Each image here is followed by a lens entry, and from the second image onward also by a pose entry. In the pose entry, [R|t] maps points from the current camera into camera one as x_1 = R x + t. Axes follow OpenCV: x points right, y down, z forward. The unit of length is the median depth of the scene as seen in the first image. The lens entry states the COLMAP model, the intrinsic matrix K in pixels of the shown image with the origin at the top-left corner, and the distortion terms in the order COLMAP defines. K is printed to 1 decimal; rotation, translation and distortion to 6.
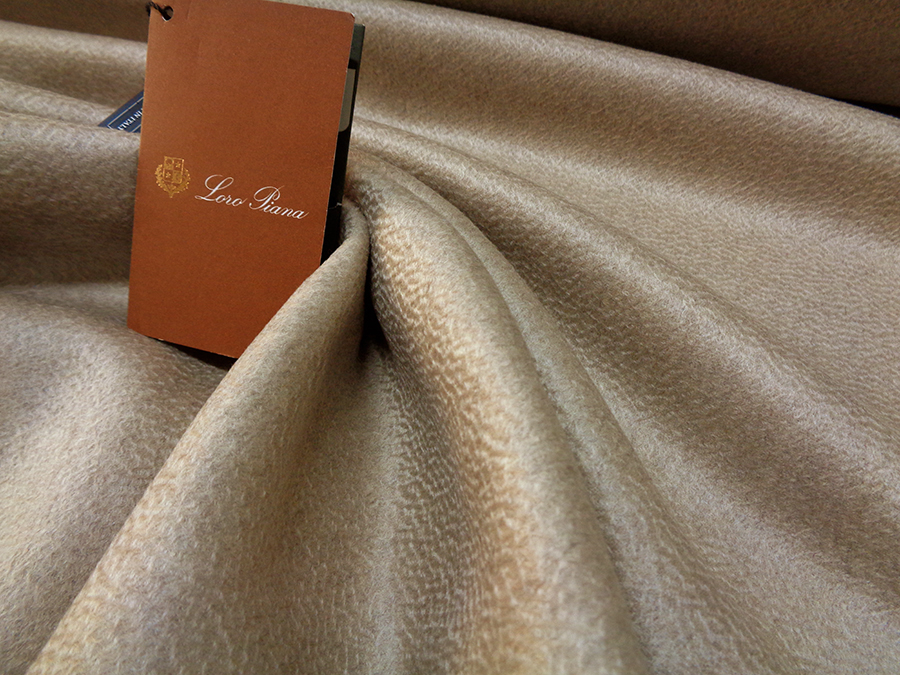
lens RADIAL K [[689.2, 0, 451.9], [0, 689.2, 338.7], [0, 0, 1]] dist [-0.000202, 0.002044]
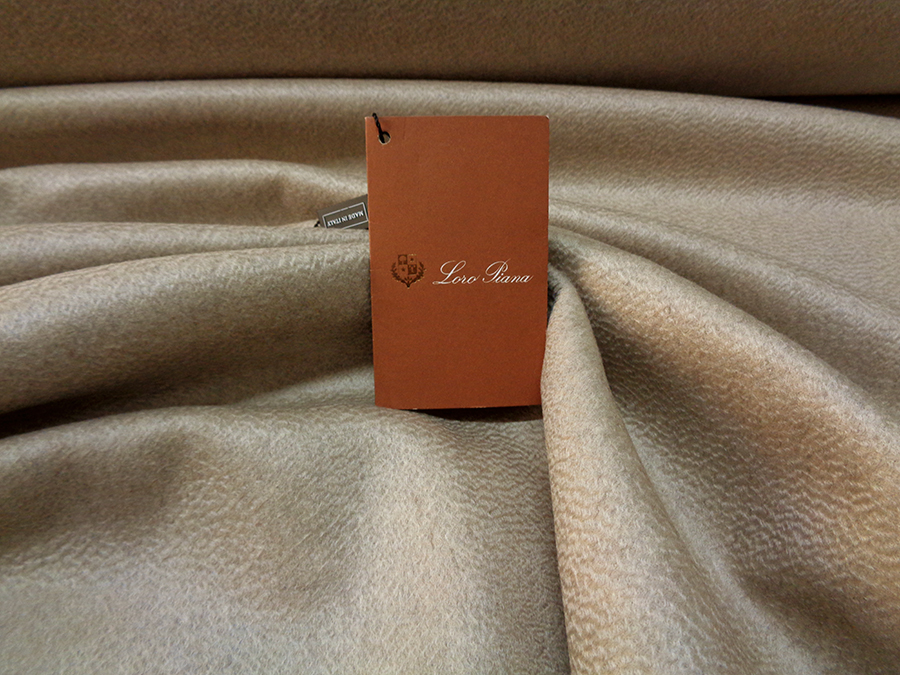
lens RADIAL K [[689.2, 0, 447.5], [0, 689.2, 338.2], [0, 0, 1]] dist [-0.000202, 0.002044]
pose [[0.942477, -0.247620, 0.224549, -0.476101], [0.253048, 0.967442, 0.004750, -0.086032], [-0.218414, 0.052344, 0.974451, -0.120342]]
